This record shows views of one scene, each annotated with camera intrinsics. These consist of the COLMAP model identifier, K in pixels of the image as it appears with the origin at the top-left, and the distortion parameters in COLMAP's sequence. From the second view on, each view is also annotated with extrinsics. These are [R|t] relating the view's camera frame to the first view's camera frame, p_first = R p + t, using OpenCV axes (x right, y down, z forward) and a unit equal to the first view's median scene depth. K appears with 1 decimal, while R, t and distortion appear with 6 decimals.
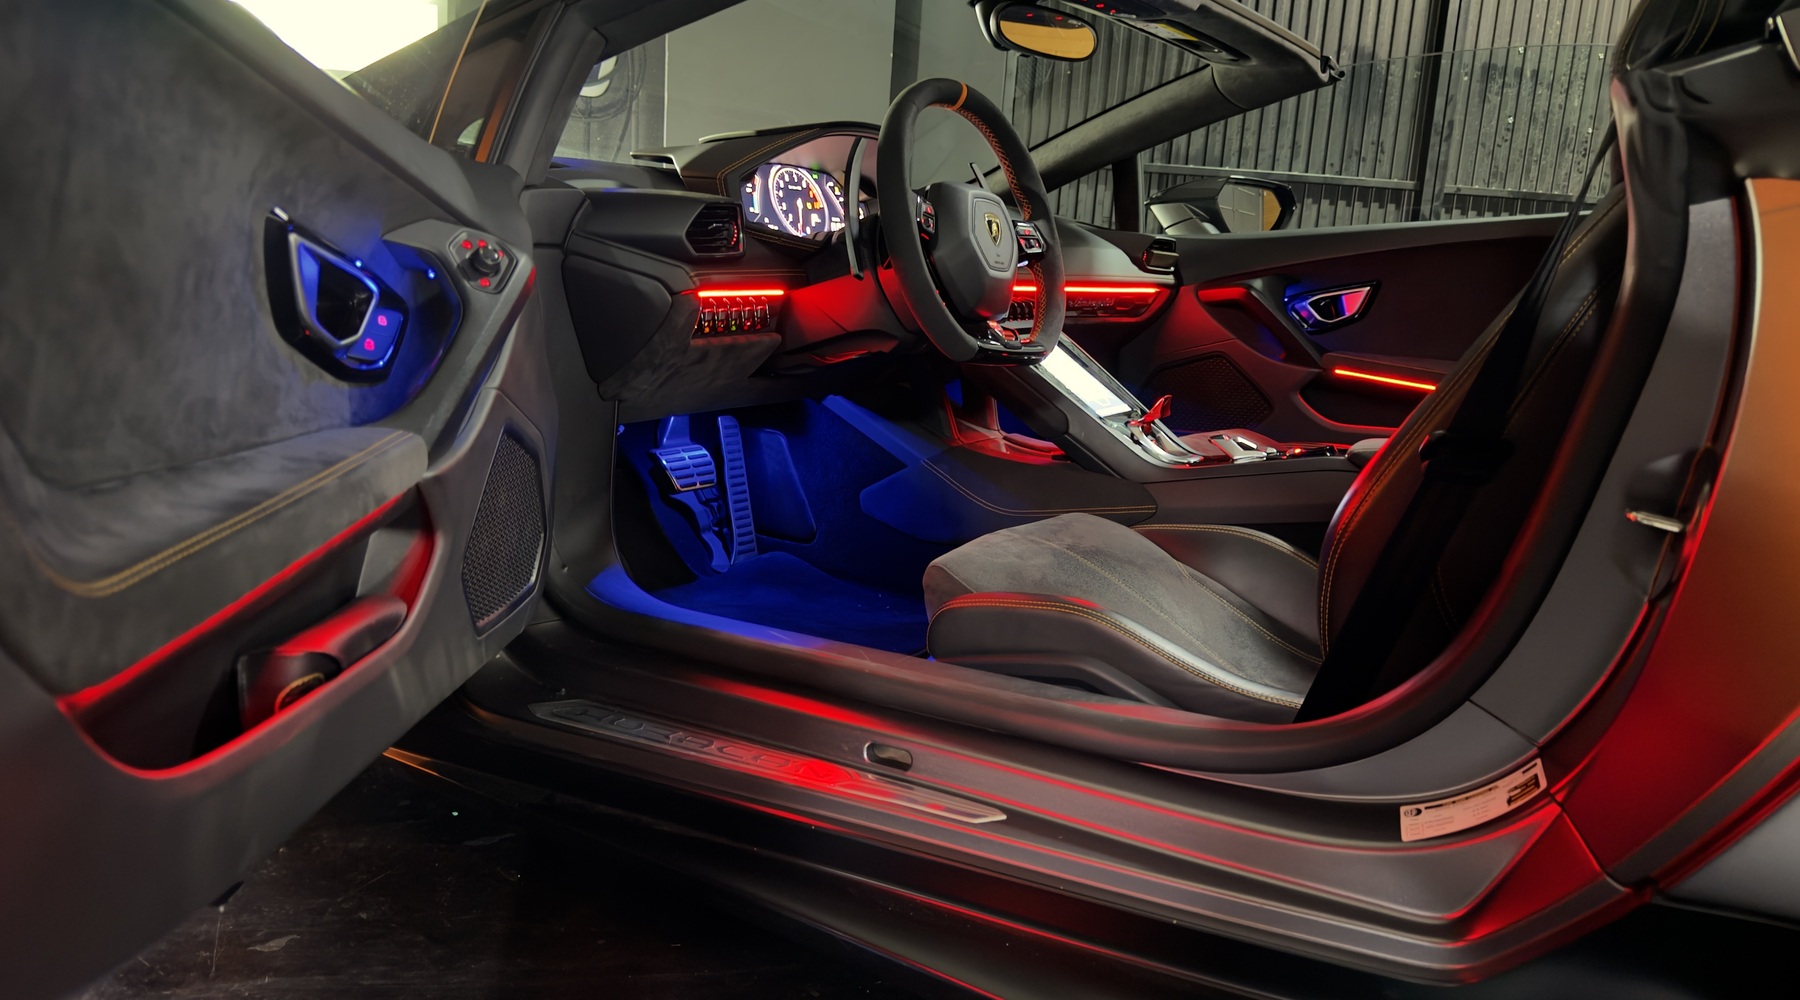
lens RADIAL K [[1246.5, 0, 898.0], [0, 1246.5, 509.5], [0, 0, 1]] dist [0.085525, -0.163944]
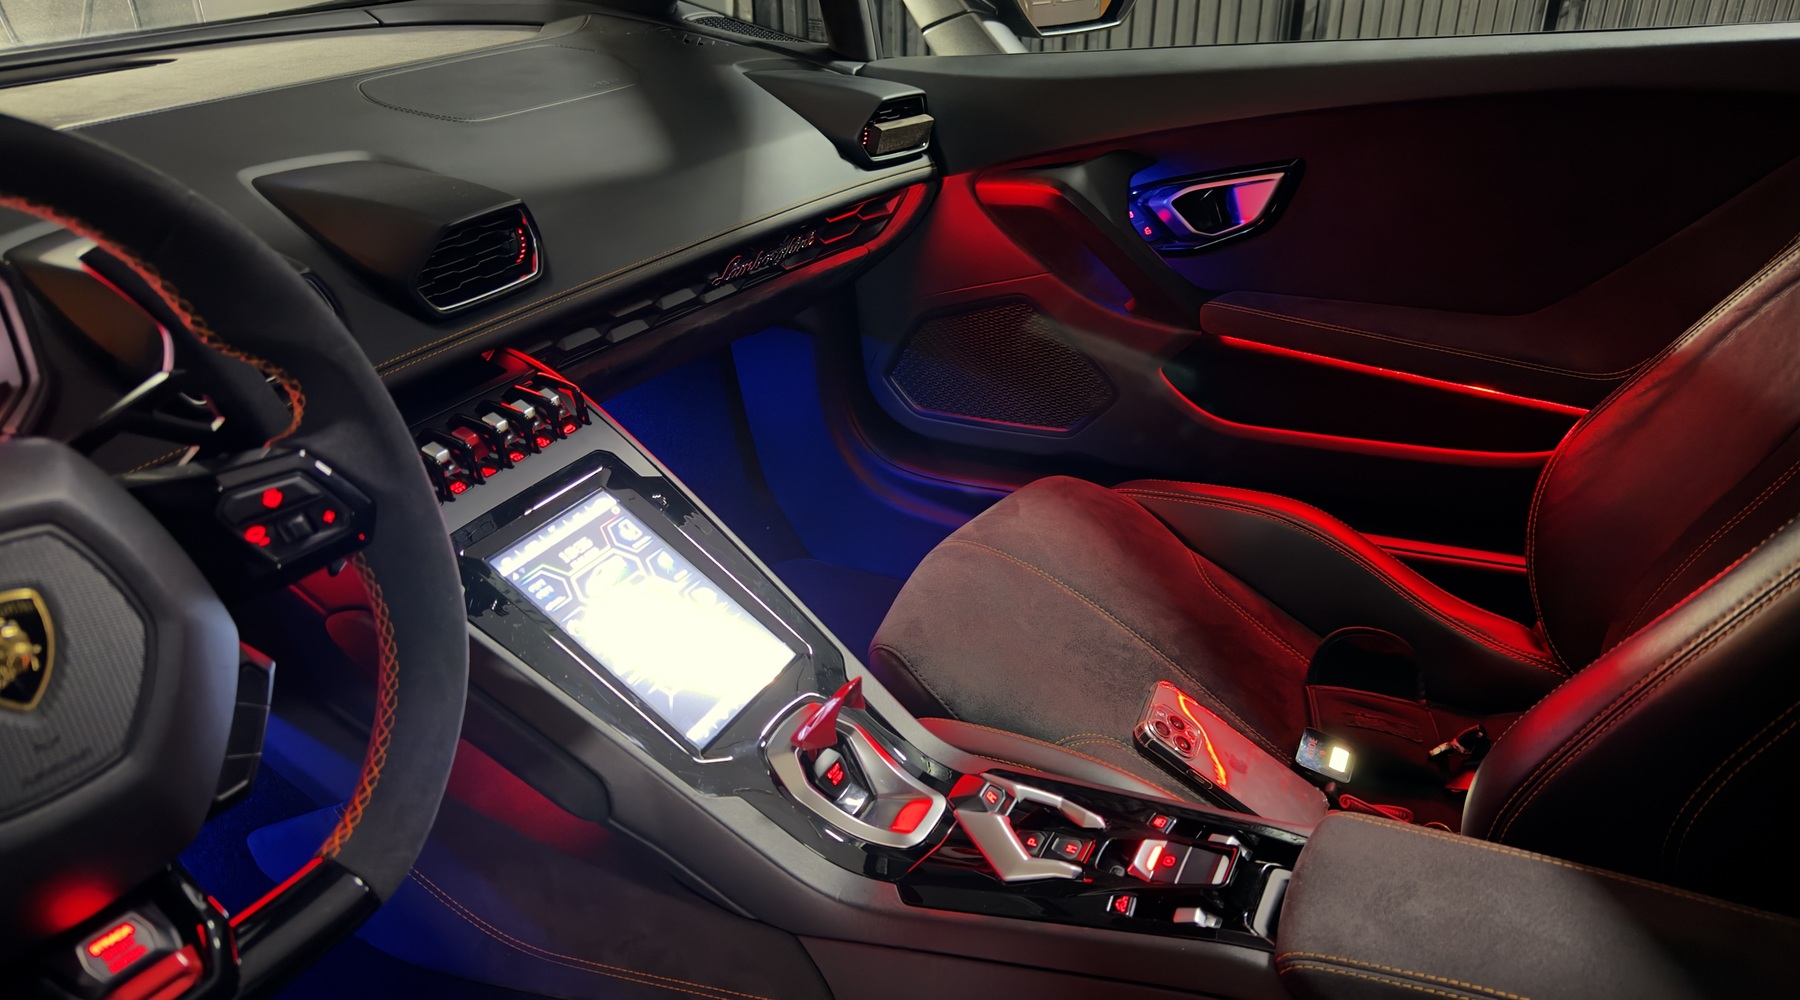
lens RADIAL K [[1236.5, 0, 906.5], [0, 1236.5, 520.9], [0, 0, 1]] dist [0.165626, -0.316645]
pose [[0.990315, -0.117403, 0.074118, 0.152645], [0.092918, 0.957083, 0.274514, -0.186011], [-0.103165, -0.264969, 0.958722, 0.444937]]
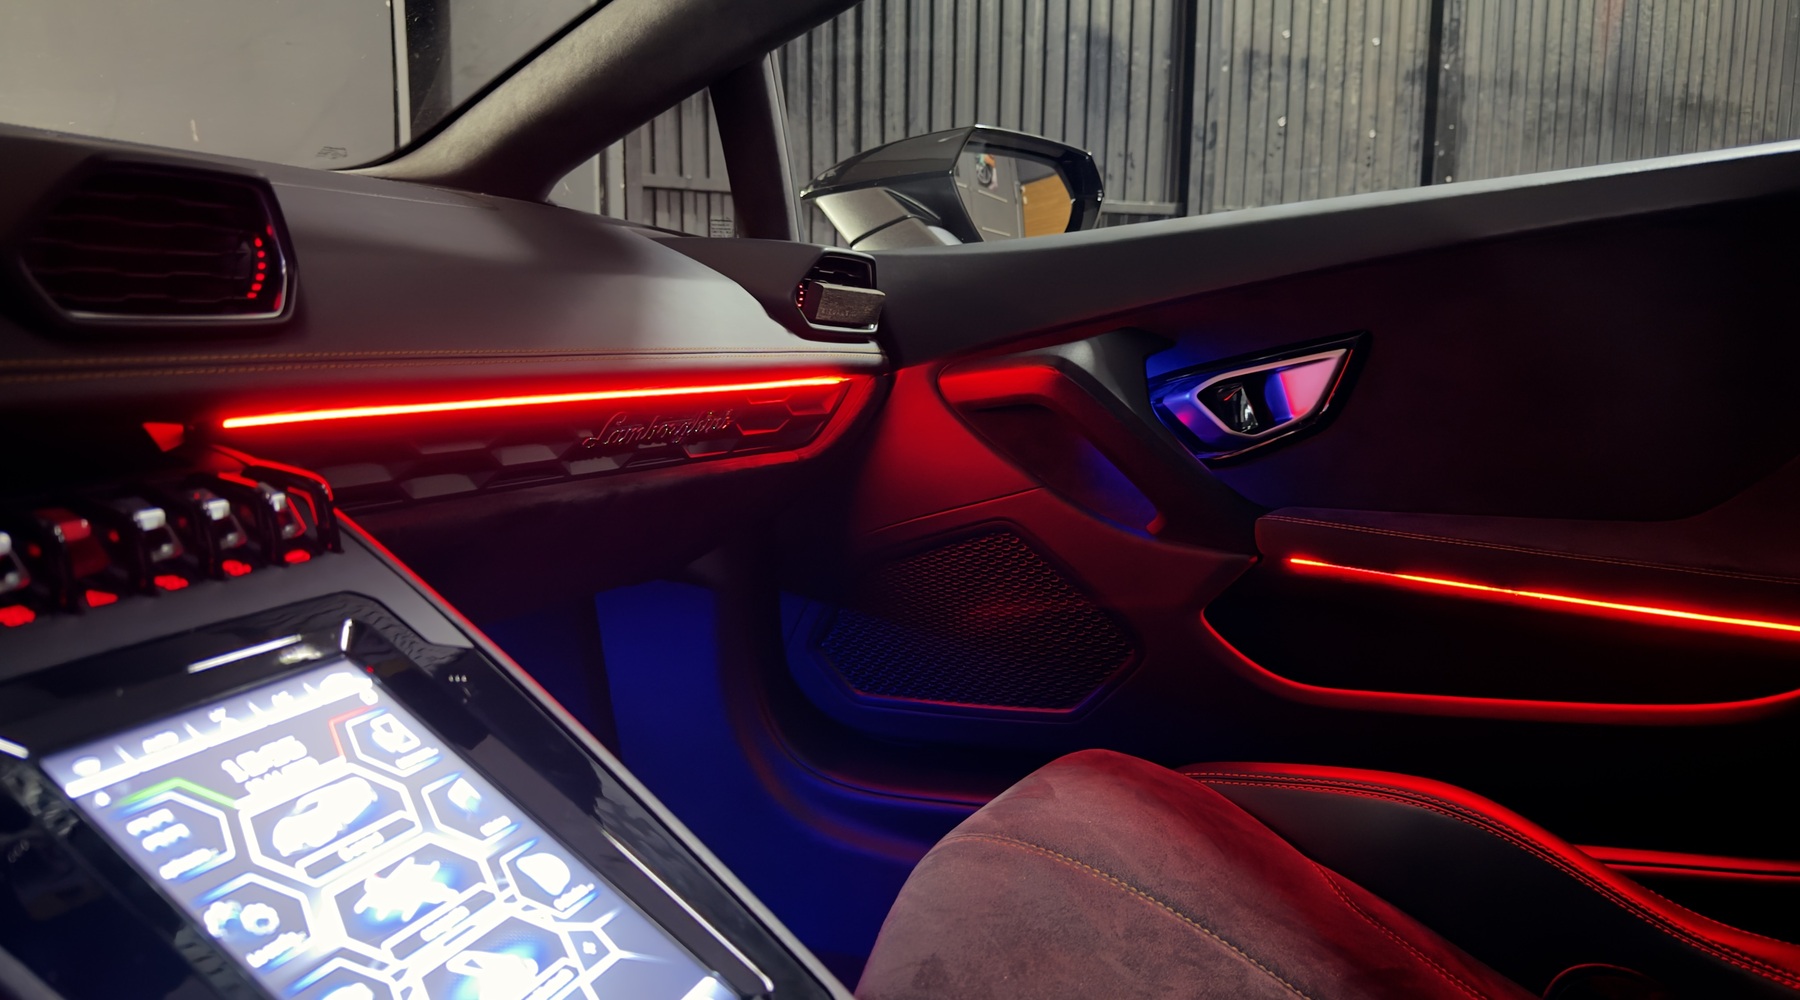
lens RADIAL K [[1270.3, 0, 911.7], [0, 1270.3, 503.3], [0, 0, 1]] dist [0.095750, -0.175664]
pose [[0.970952, -0.077697, 0.226310, 0.132668], [0.091210, 0.994582, -0.049864, -0.112881], [-0.221209, 0.069058, 0.972778, 0.597366]]
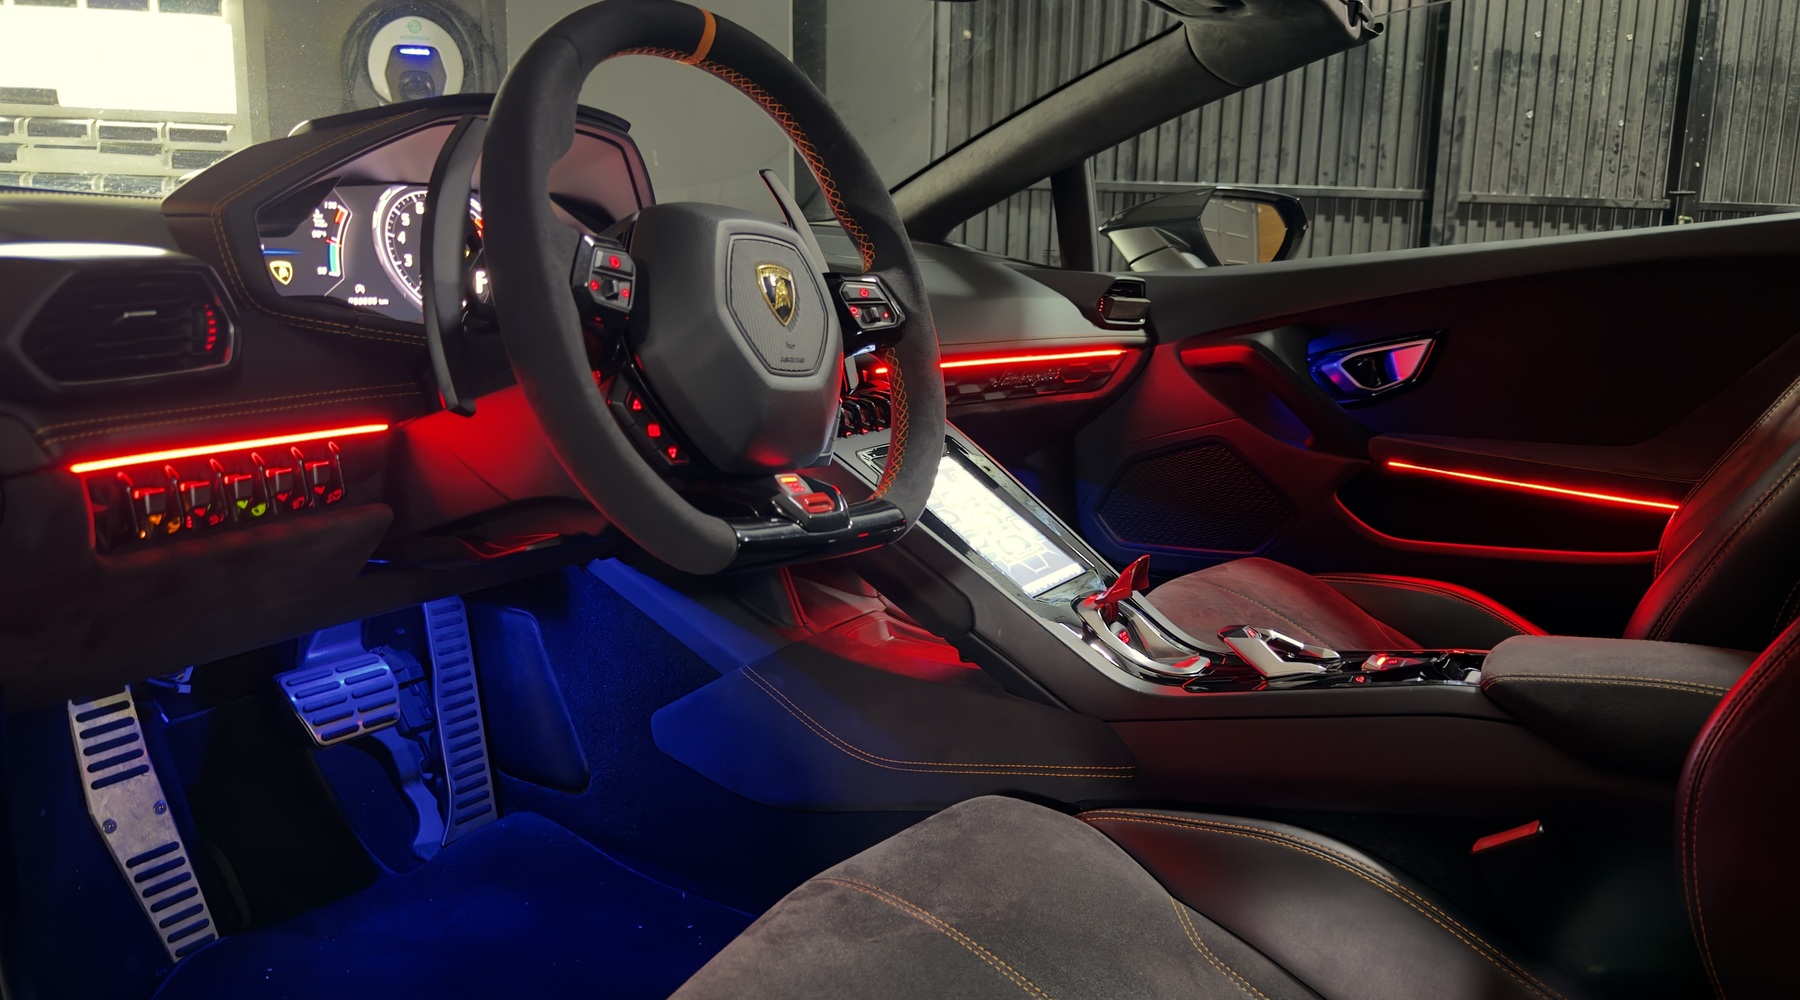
lens RADIAL K [[1270.3, 0, 911.7], [0, 1270.3, 503.3], [0, 0, 1]] dist [0.095750, -0.175664]
pose [[0.998760, -0.042934, 0.025202, 0.068527], [0.043726, 0.998540, -0.031732, -0.073745], [-0.023803, 0.032794, 0.999179, 0.297287]]
